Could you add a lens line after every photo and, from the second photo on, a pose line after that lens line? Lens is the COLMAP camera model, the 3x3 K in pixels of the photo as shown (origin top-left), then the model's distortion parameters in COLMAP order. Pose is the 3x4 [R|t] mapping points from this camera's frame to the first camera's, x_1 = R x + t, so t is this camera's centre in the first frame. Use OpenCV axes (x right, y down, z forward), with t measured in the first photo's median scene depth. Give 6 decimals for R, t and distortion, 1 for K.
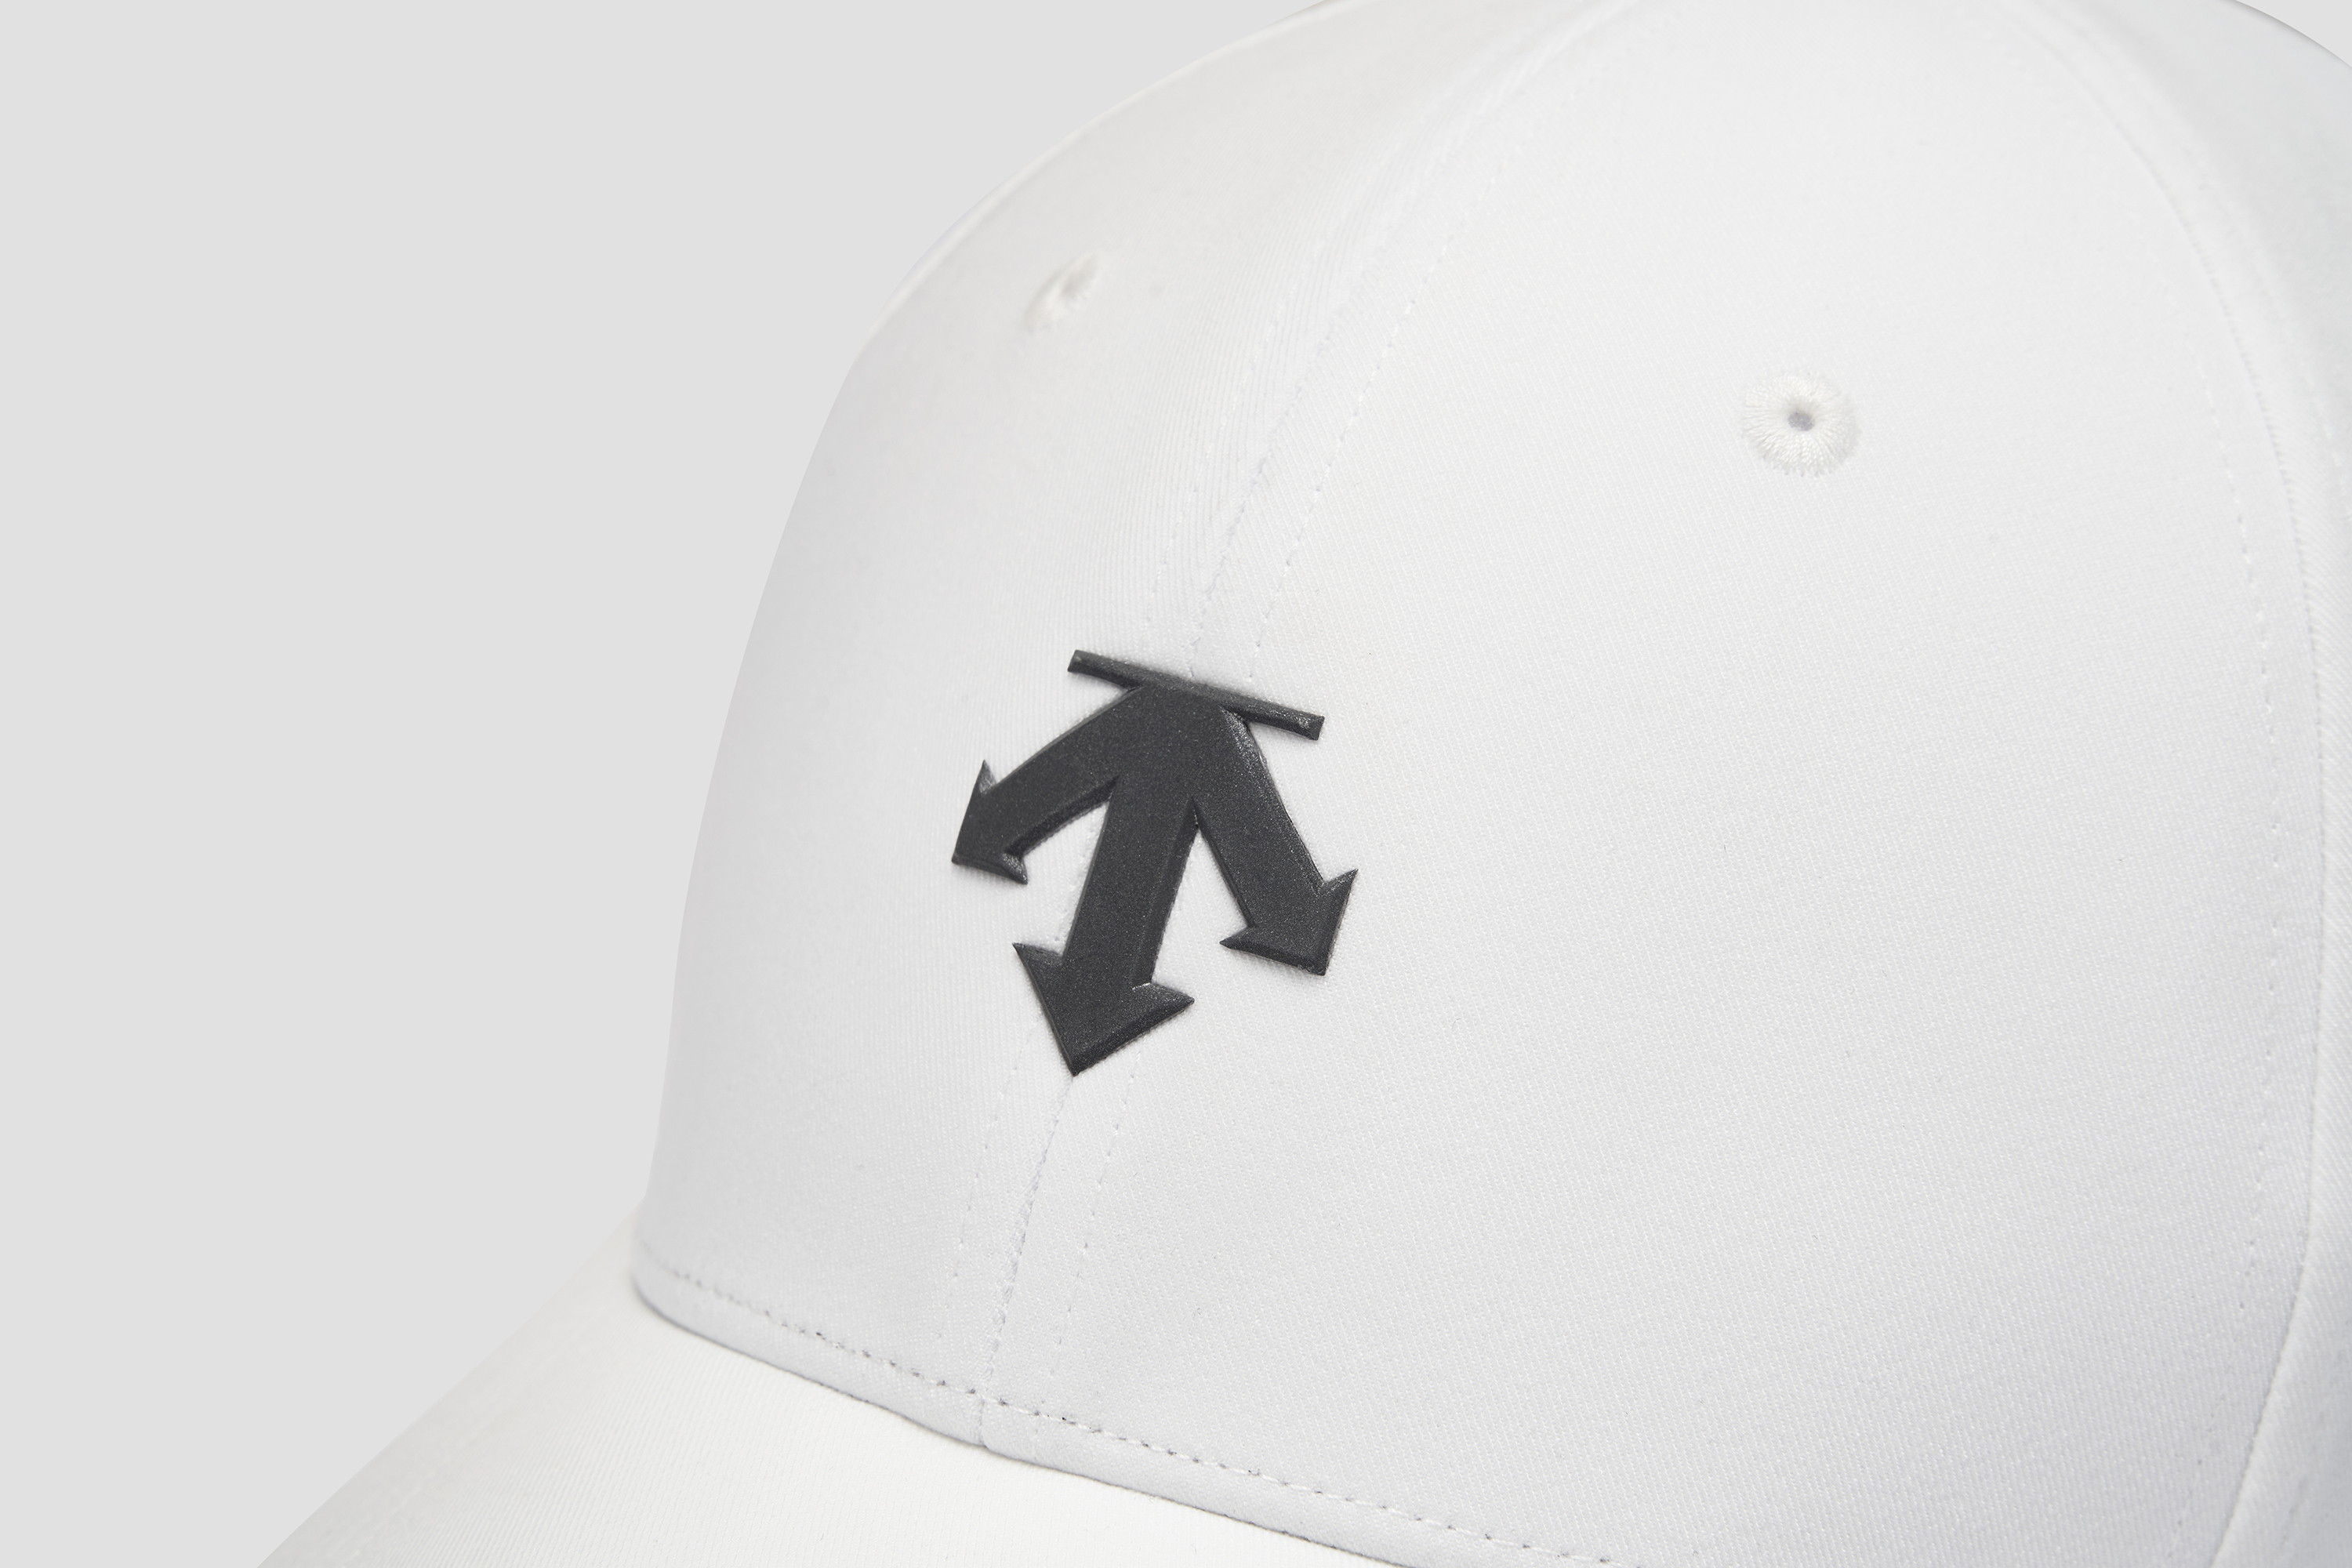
lens RADIAL K [[4766.1, 0, 1175.9], [0, 4766.1, 784.3], [0, 0, 1]] dist [-0.273667, 0.000000]
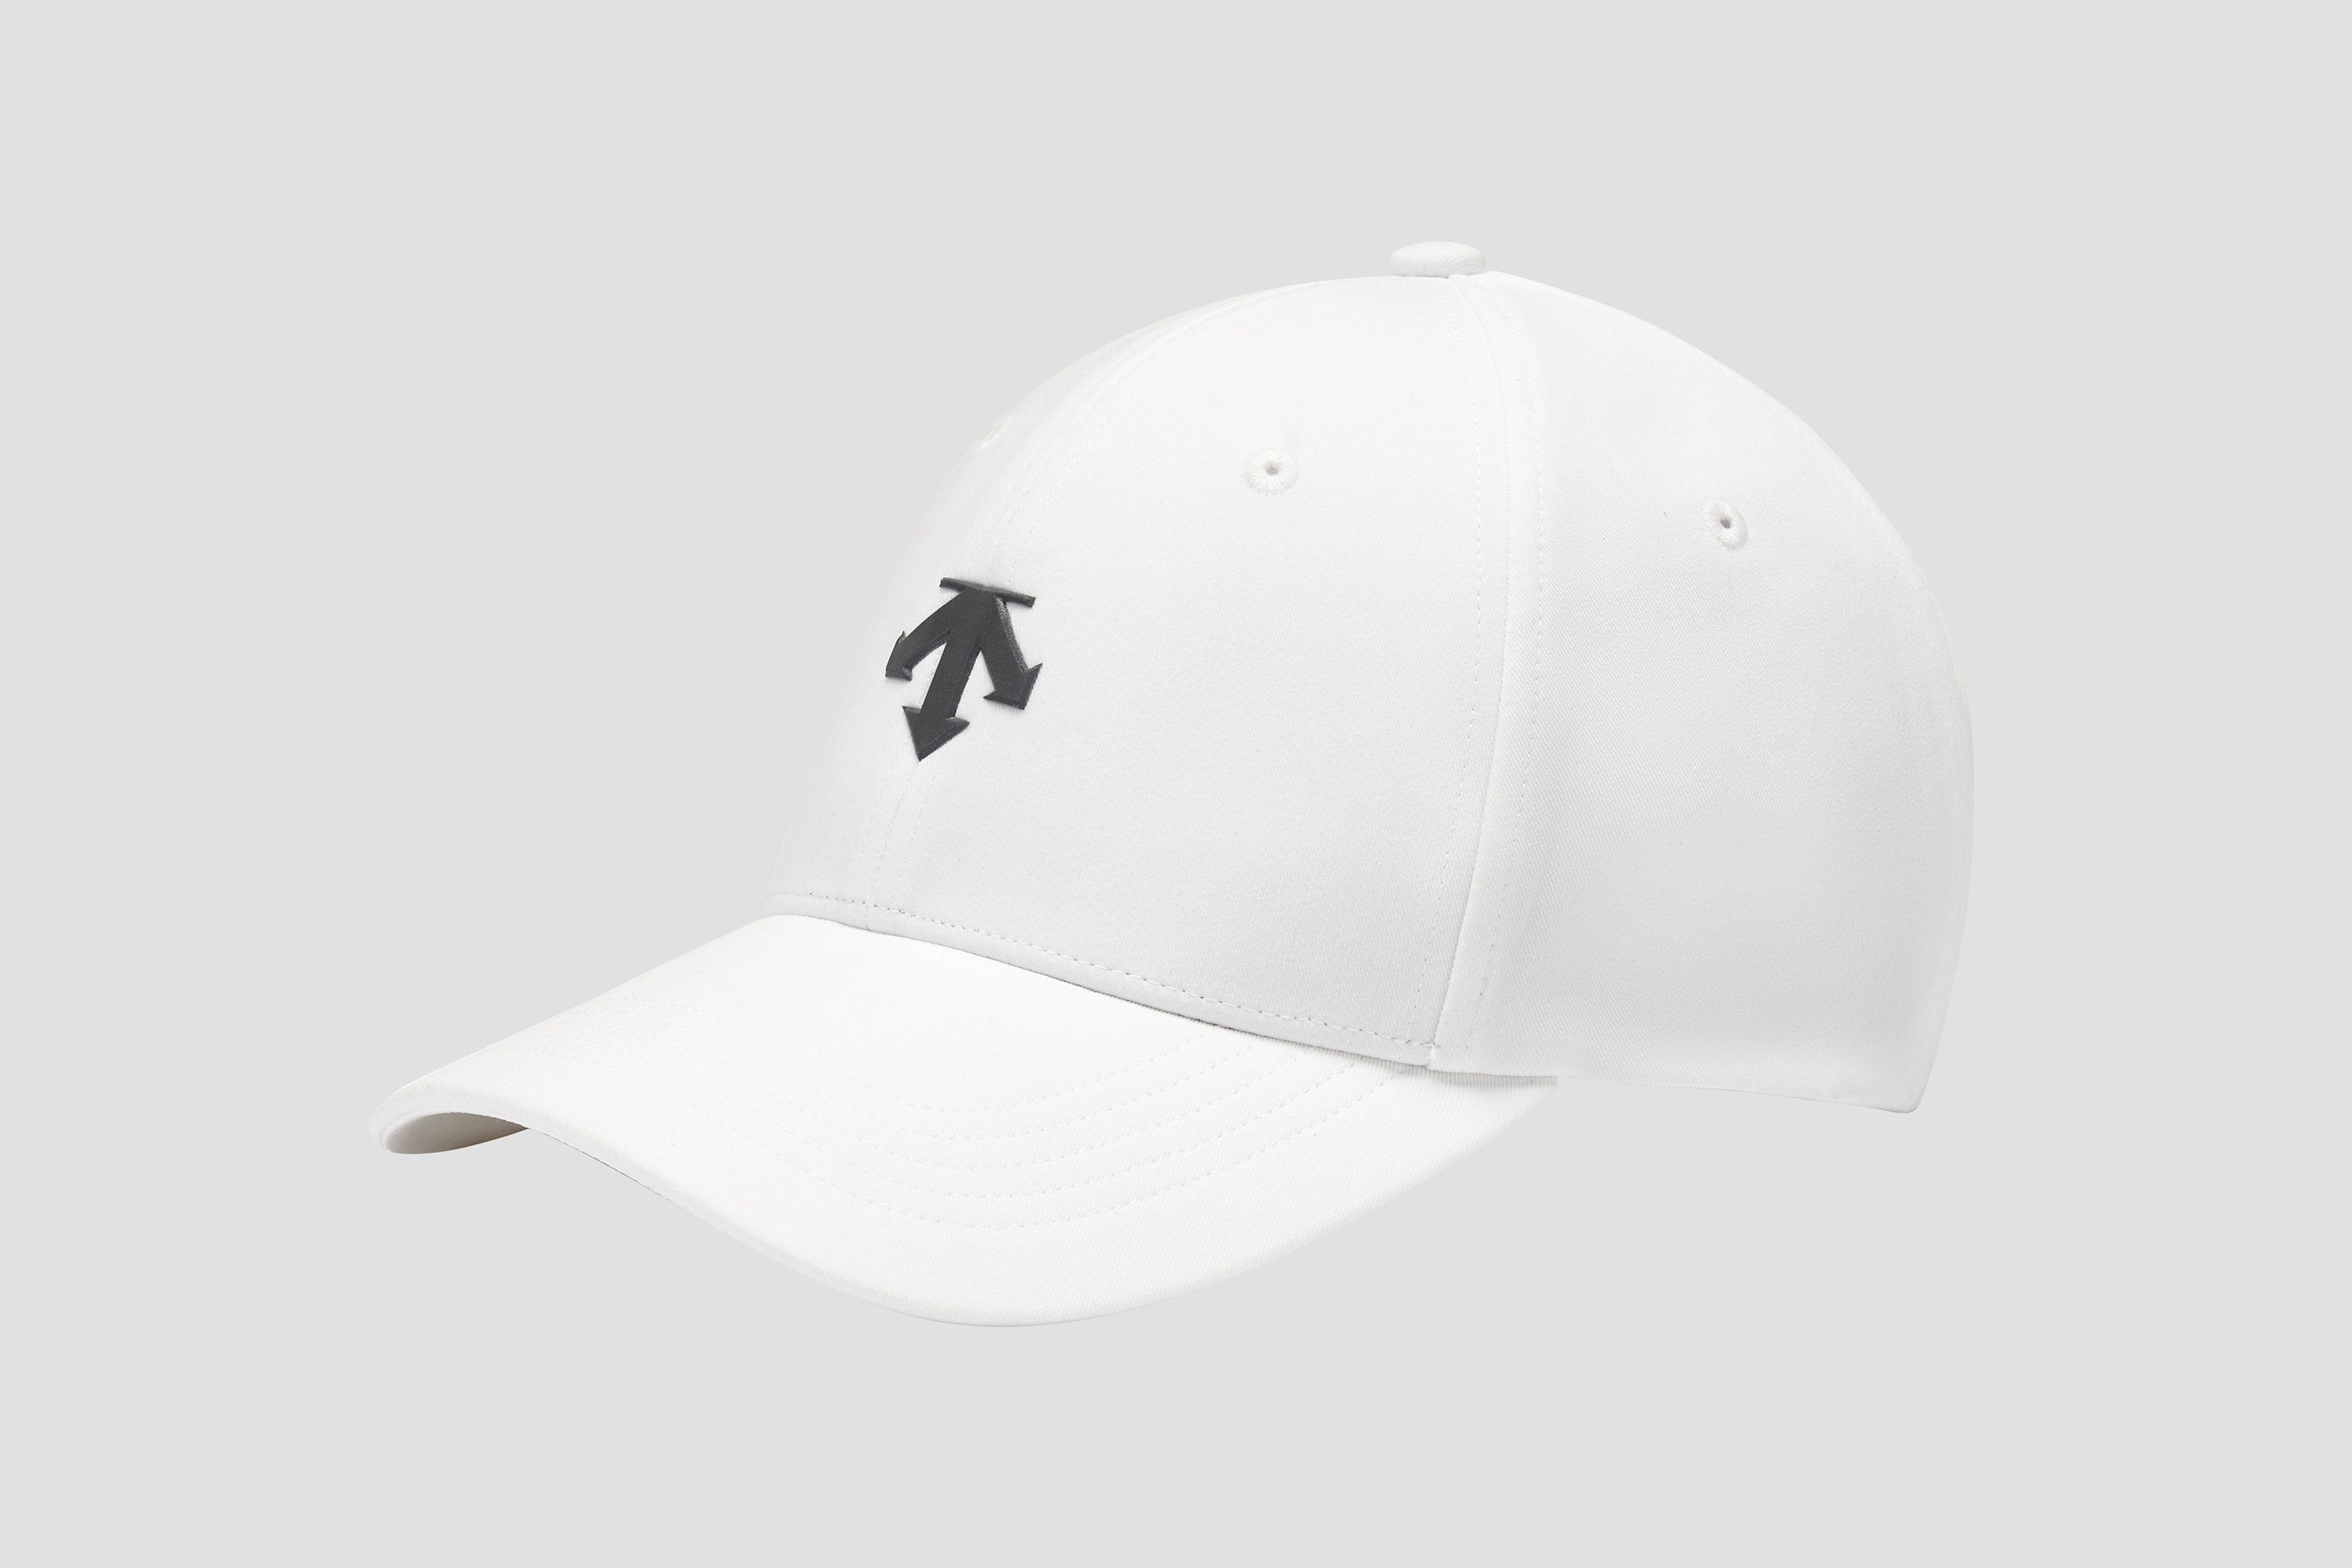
lens RADIAL K [[4766.1, 0, 1176.1], [0, 4766.1, 783.3], [0, 0, 1]] dist [-0.273667, 0.000000]
pose [[0.989146, 0.037991, -0.141936, 0.406584], [-0.053476, 0.992828, -0.106928, 0.299656], [0.136856, 0.113357, 0.984084, -1.134266]]
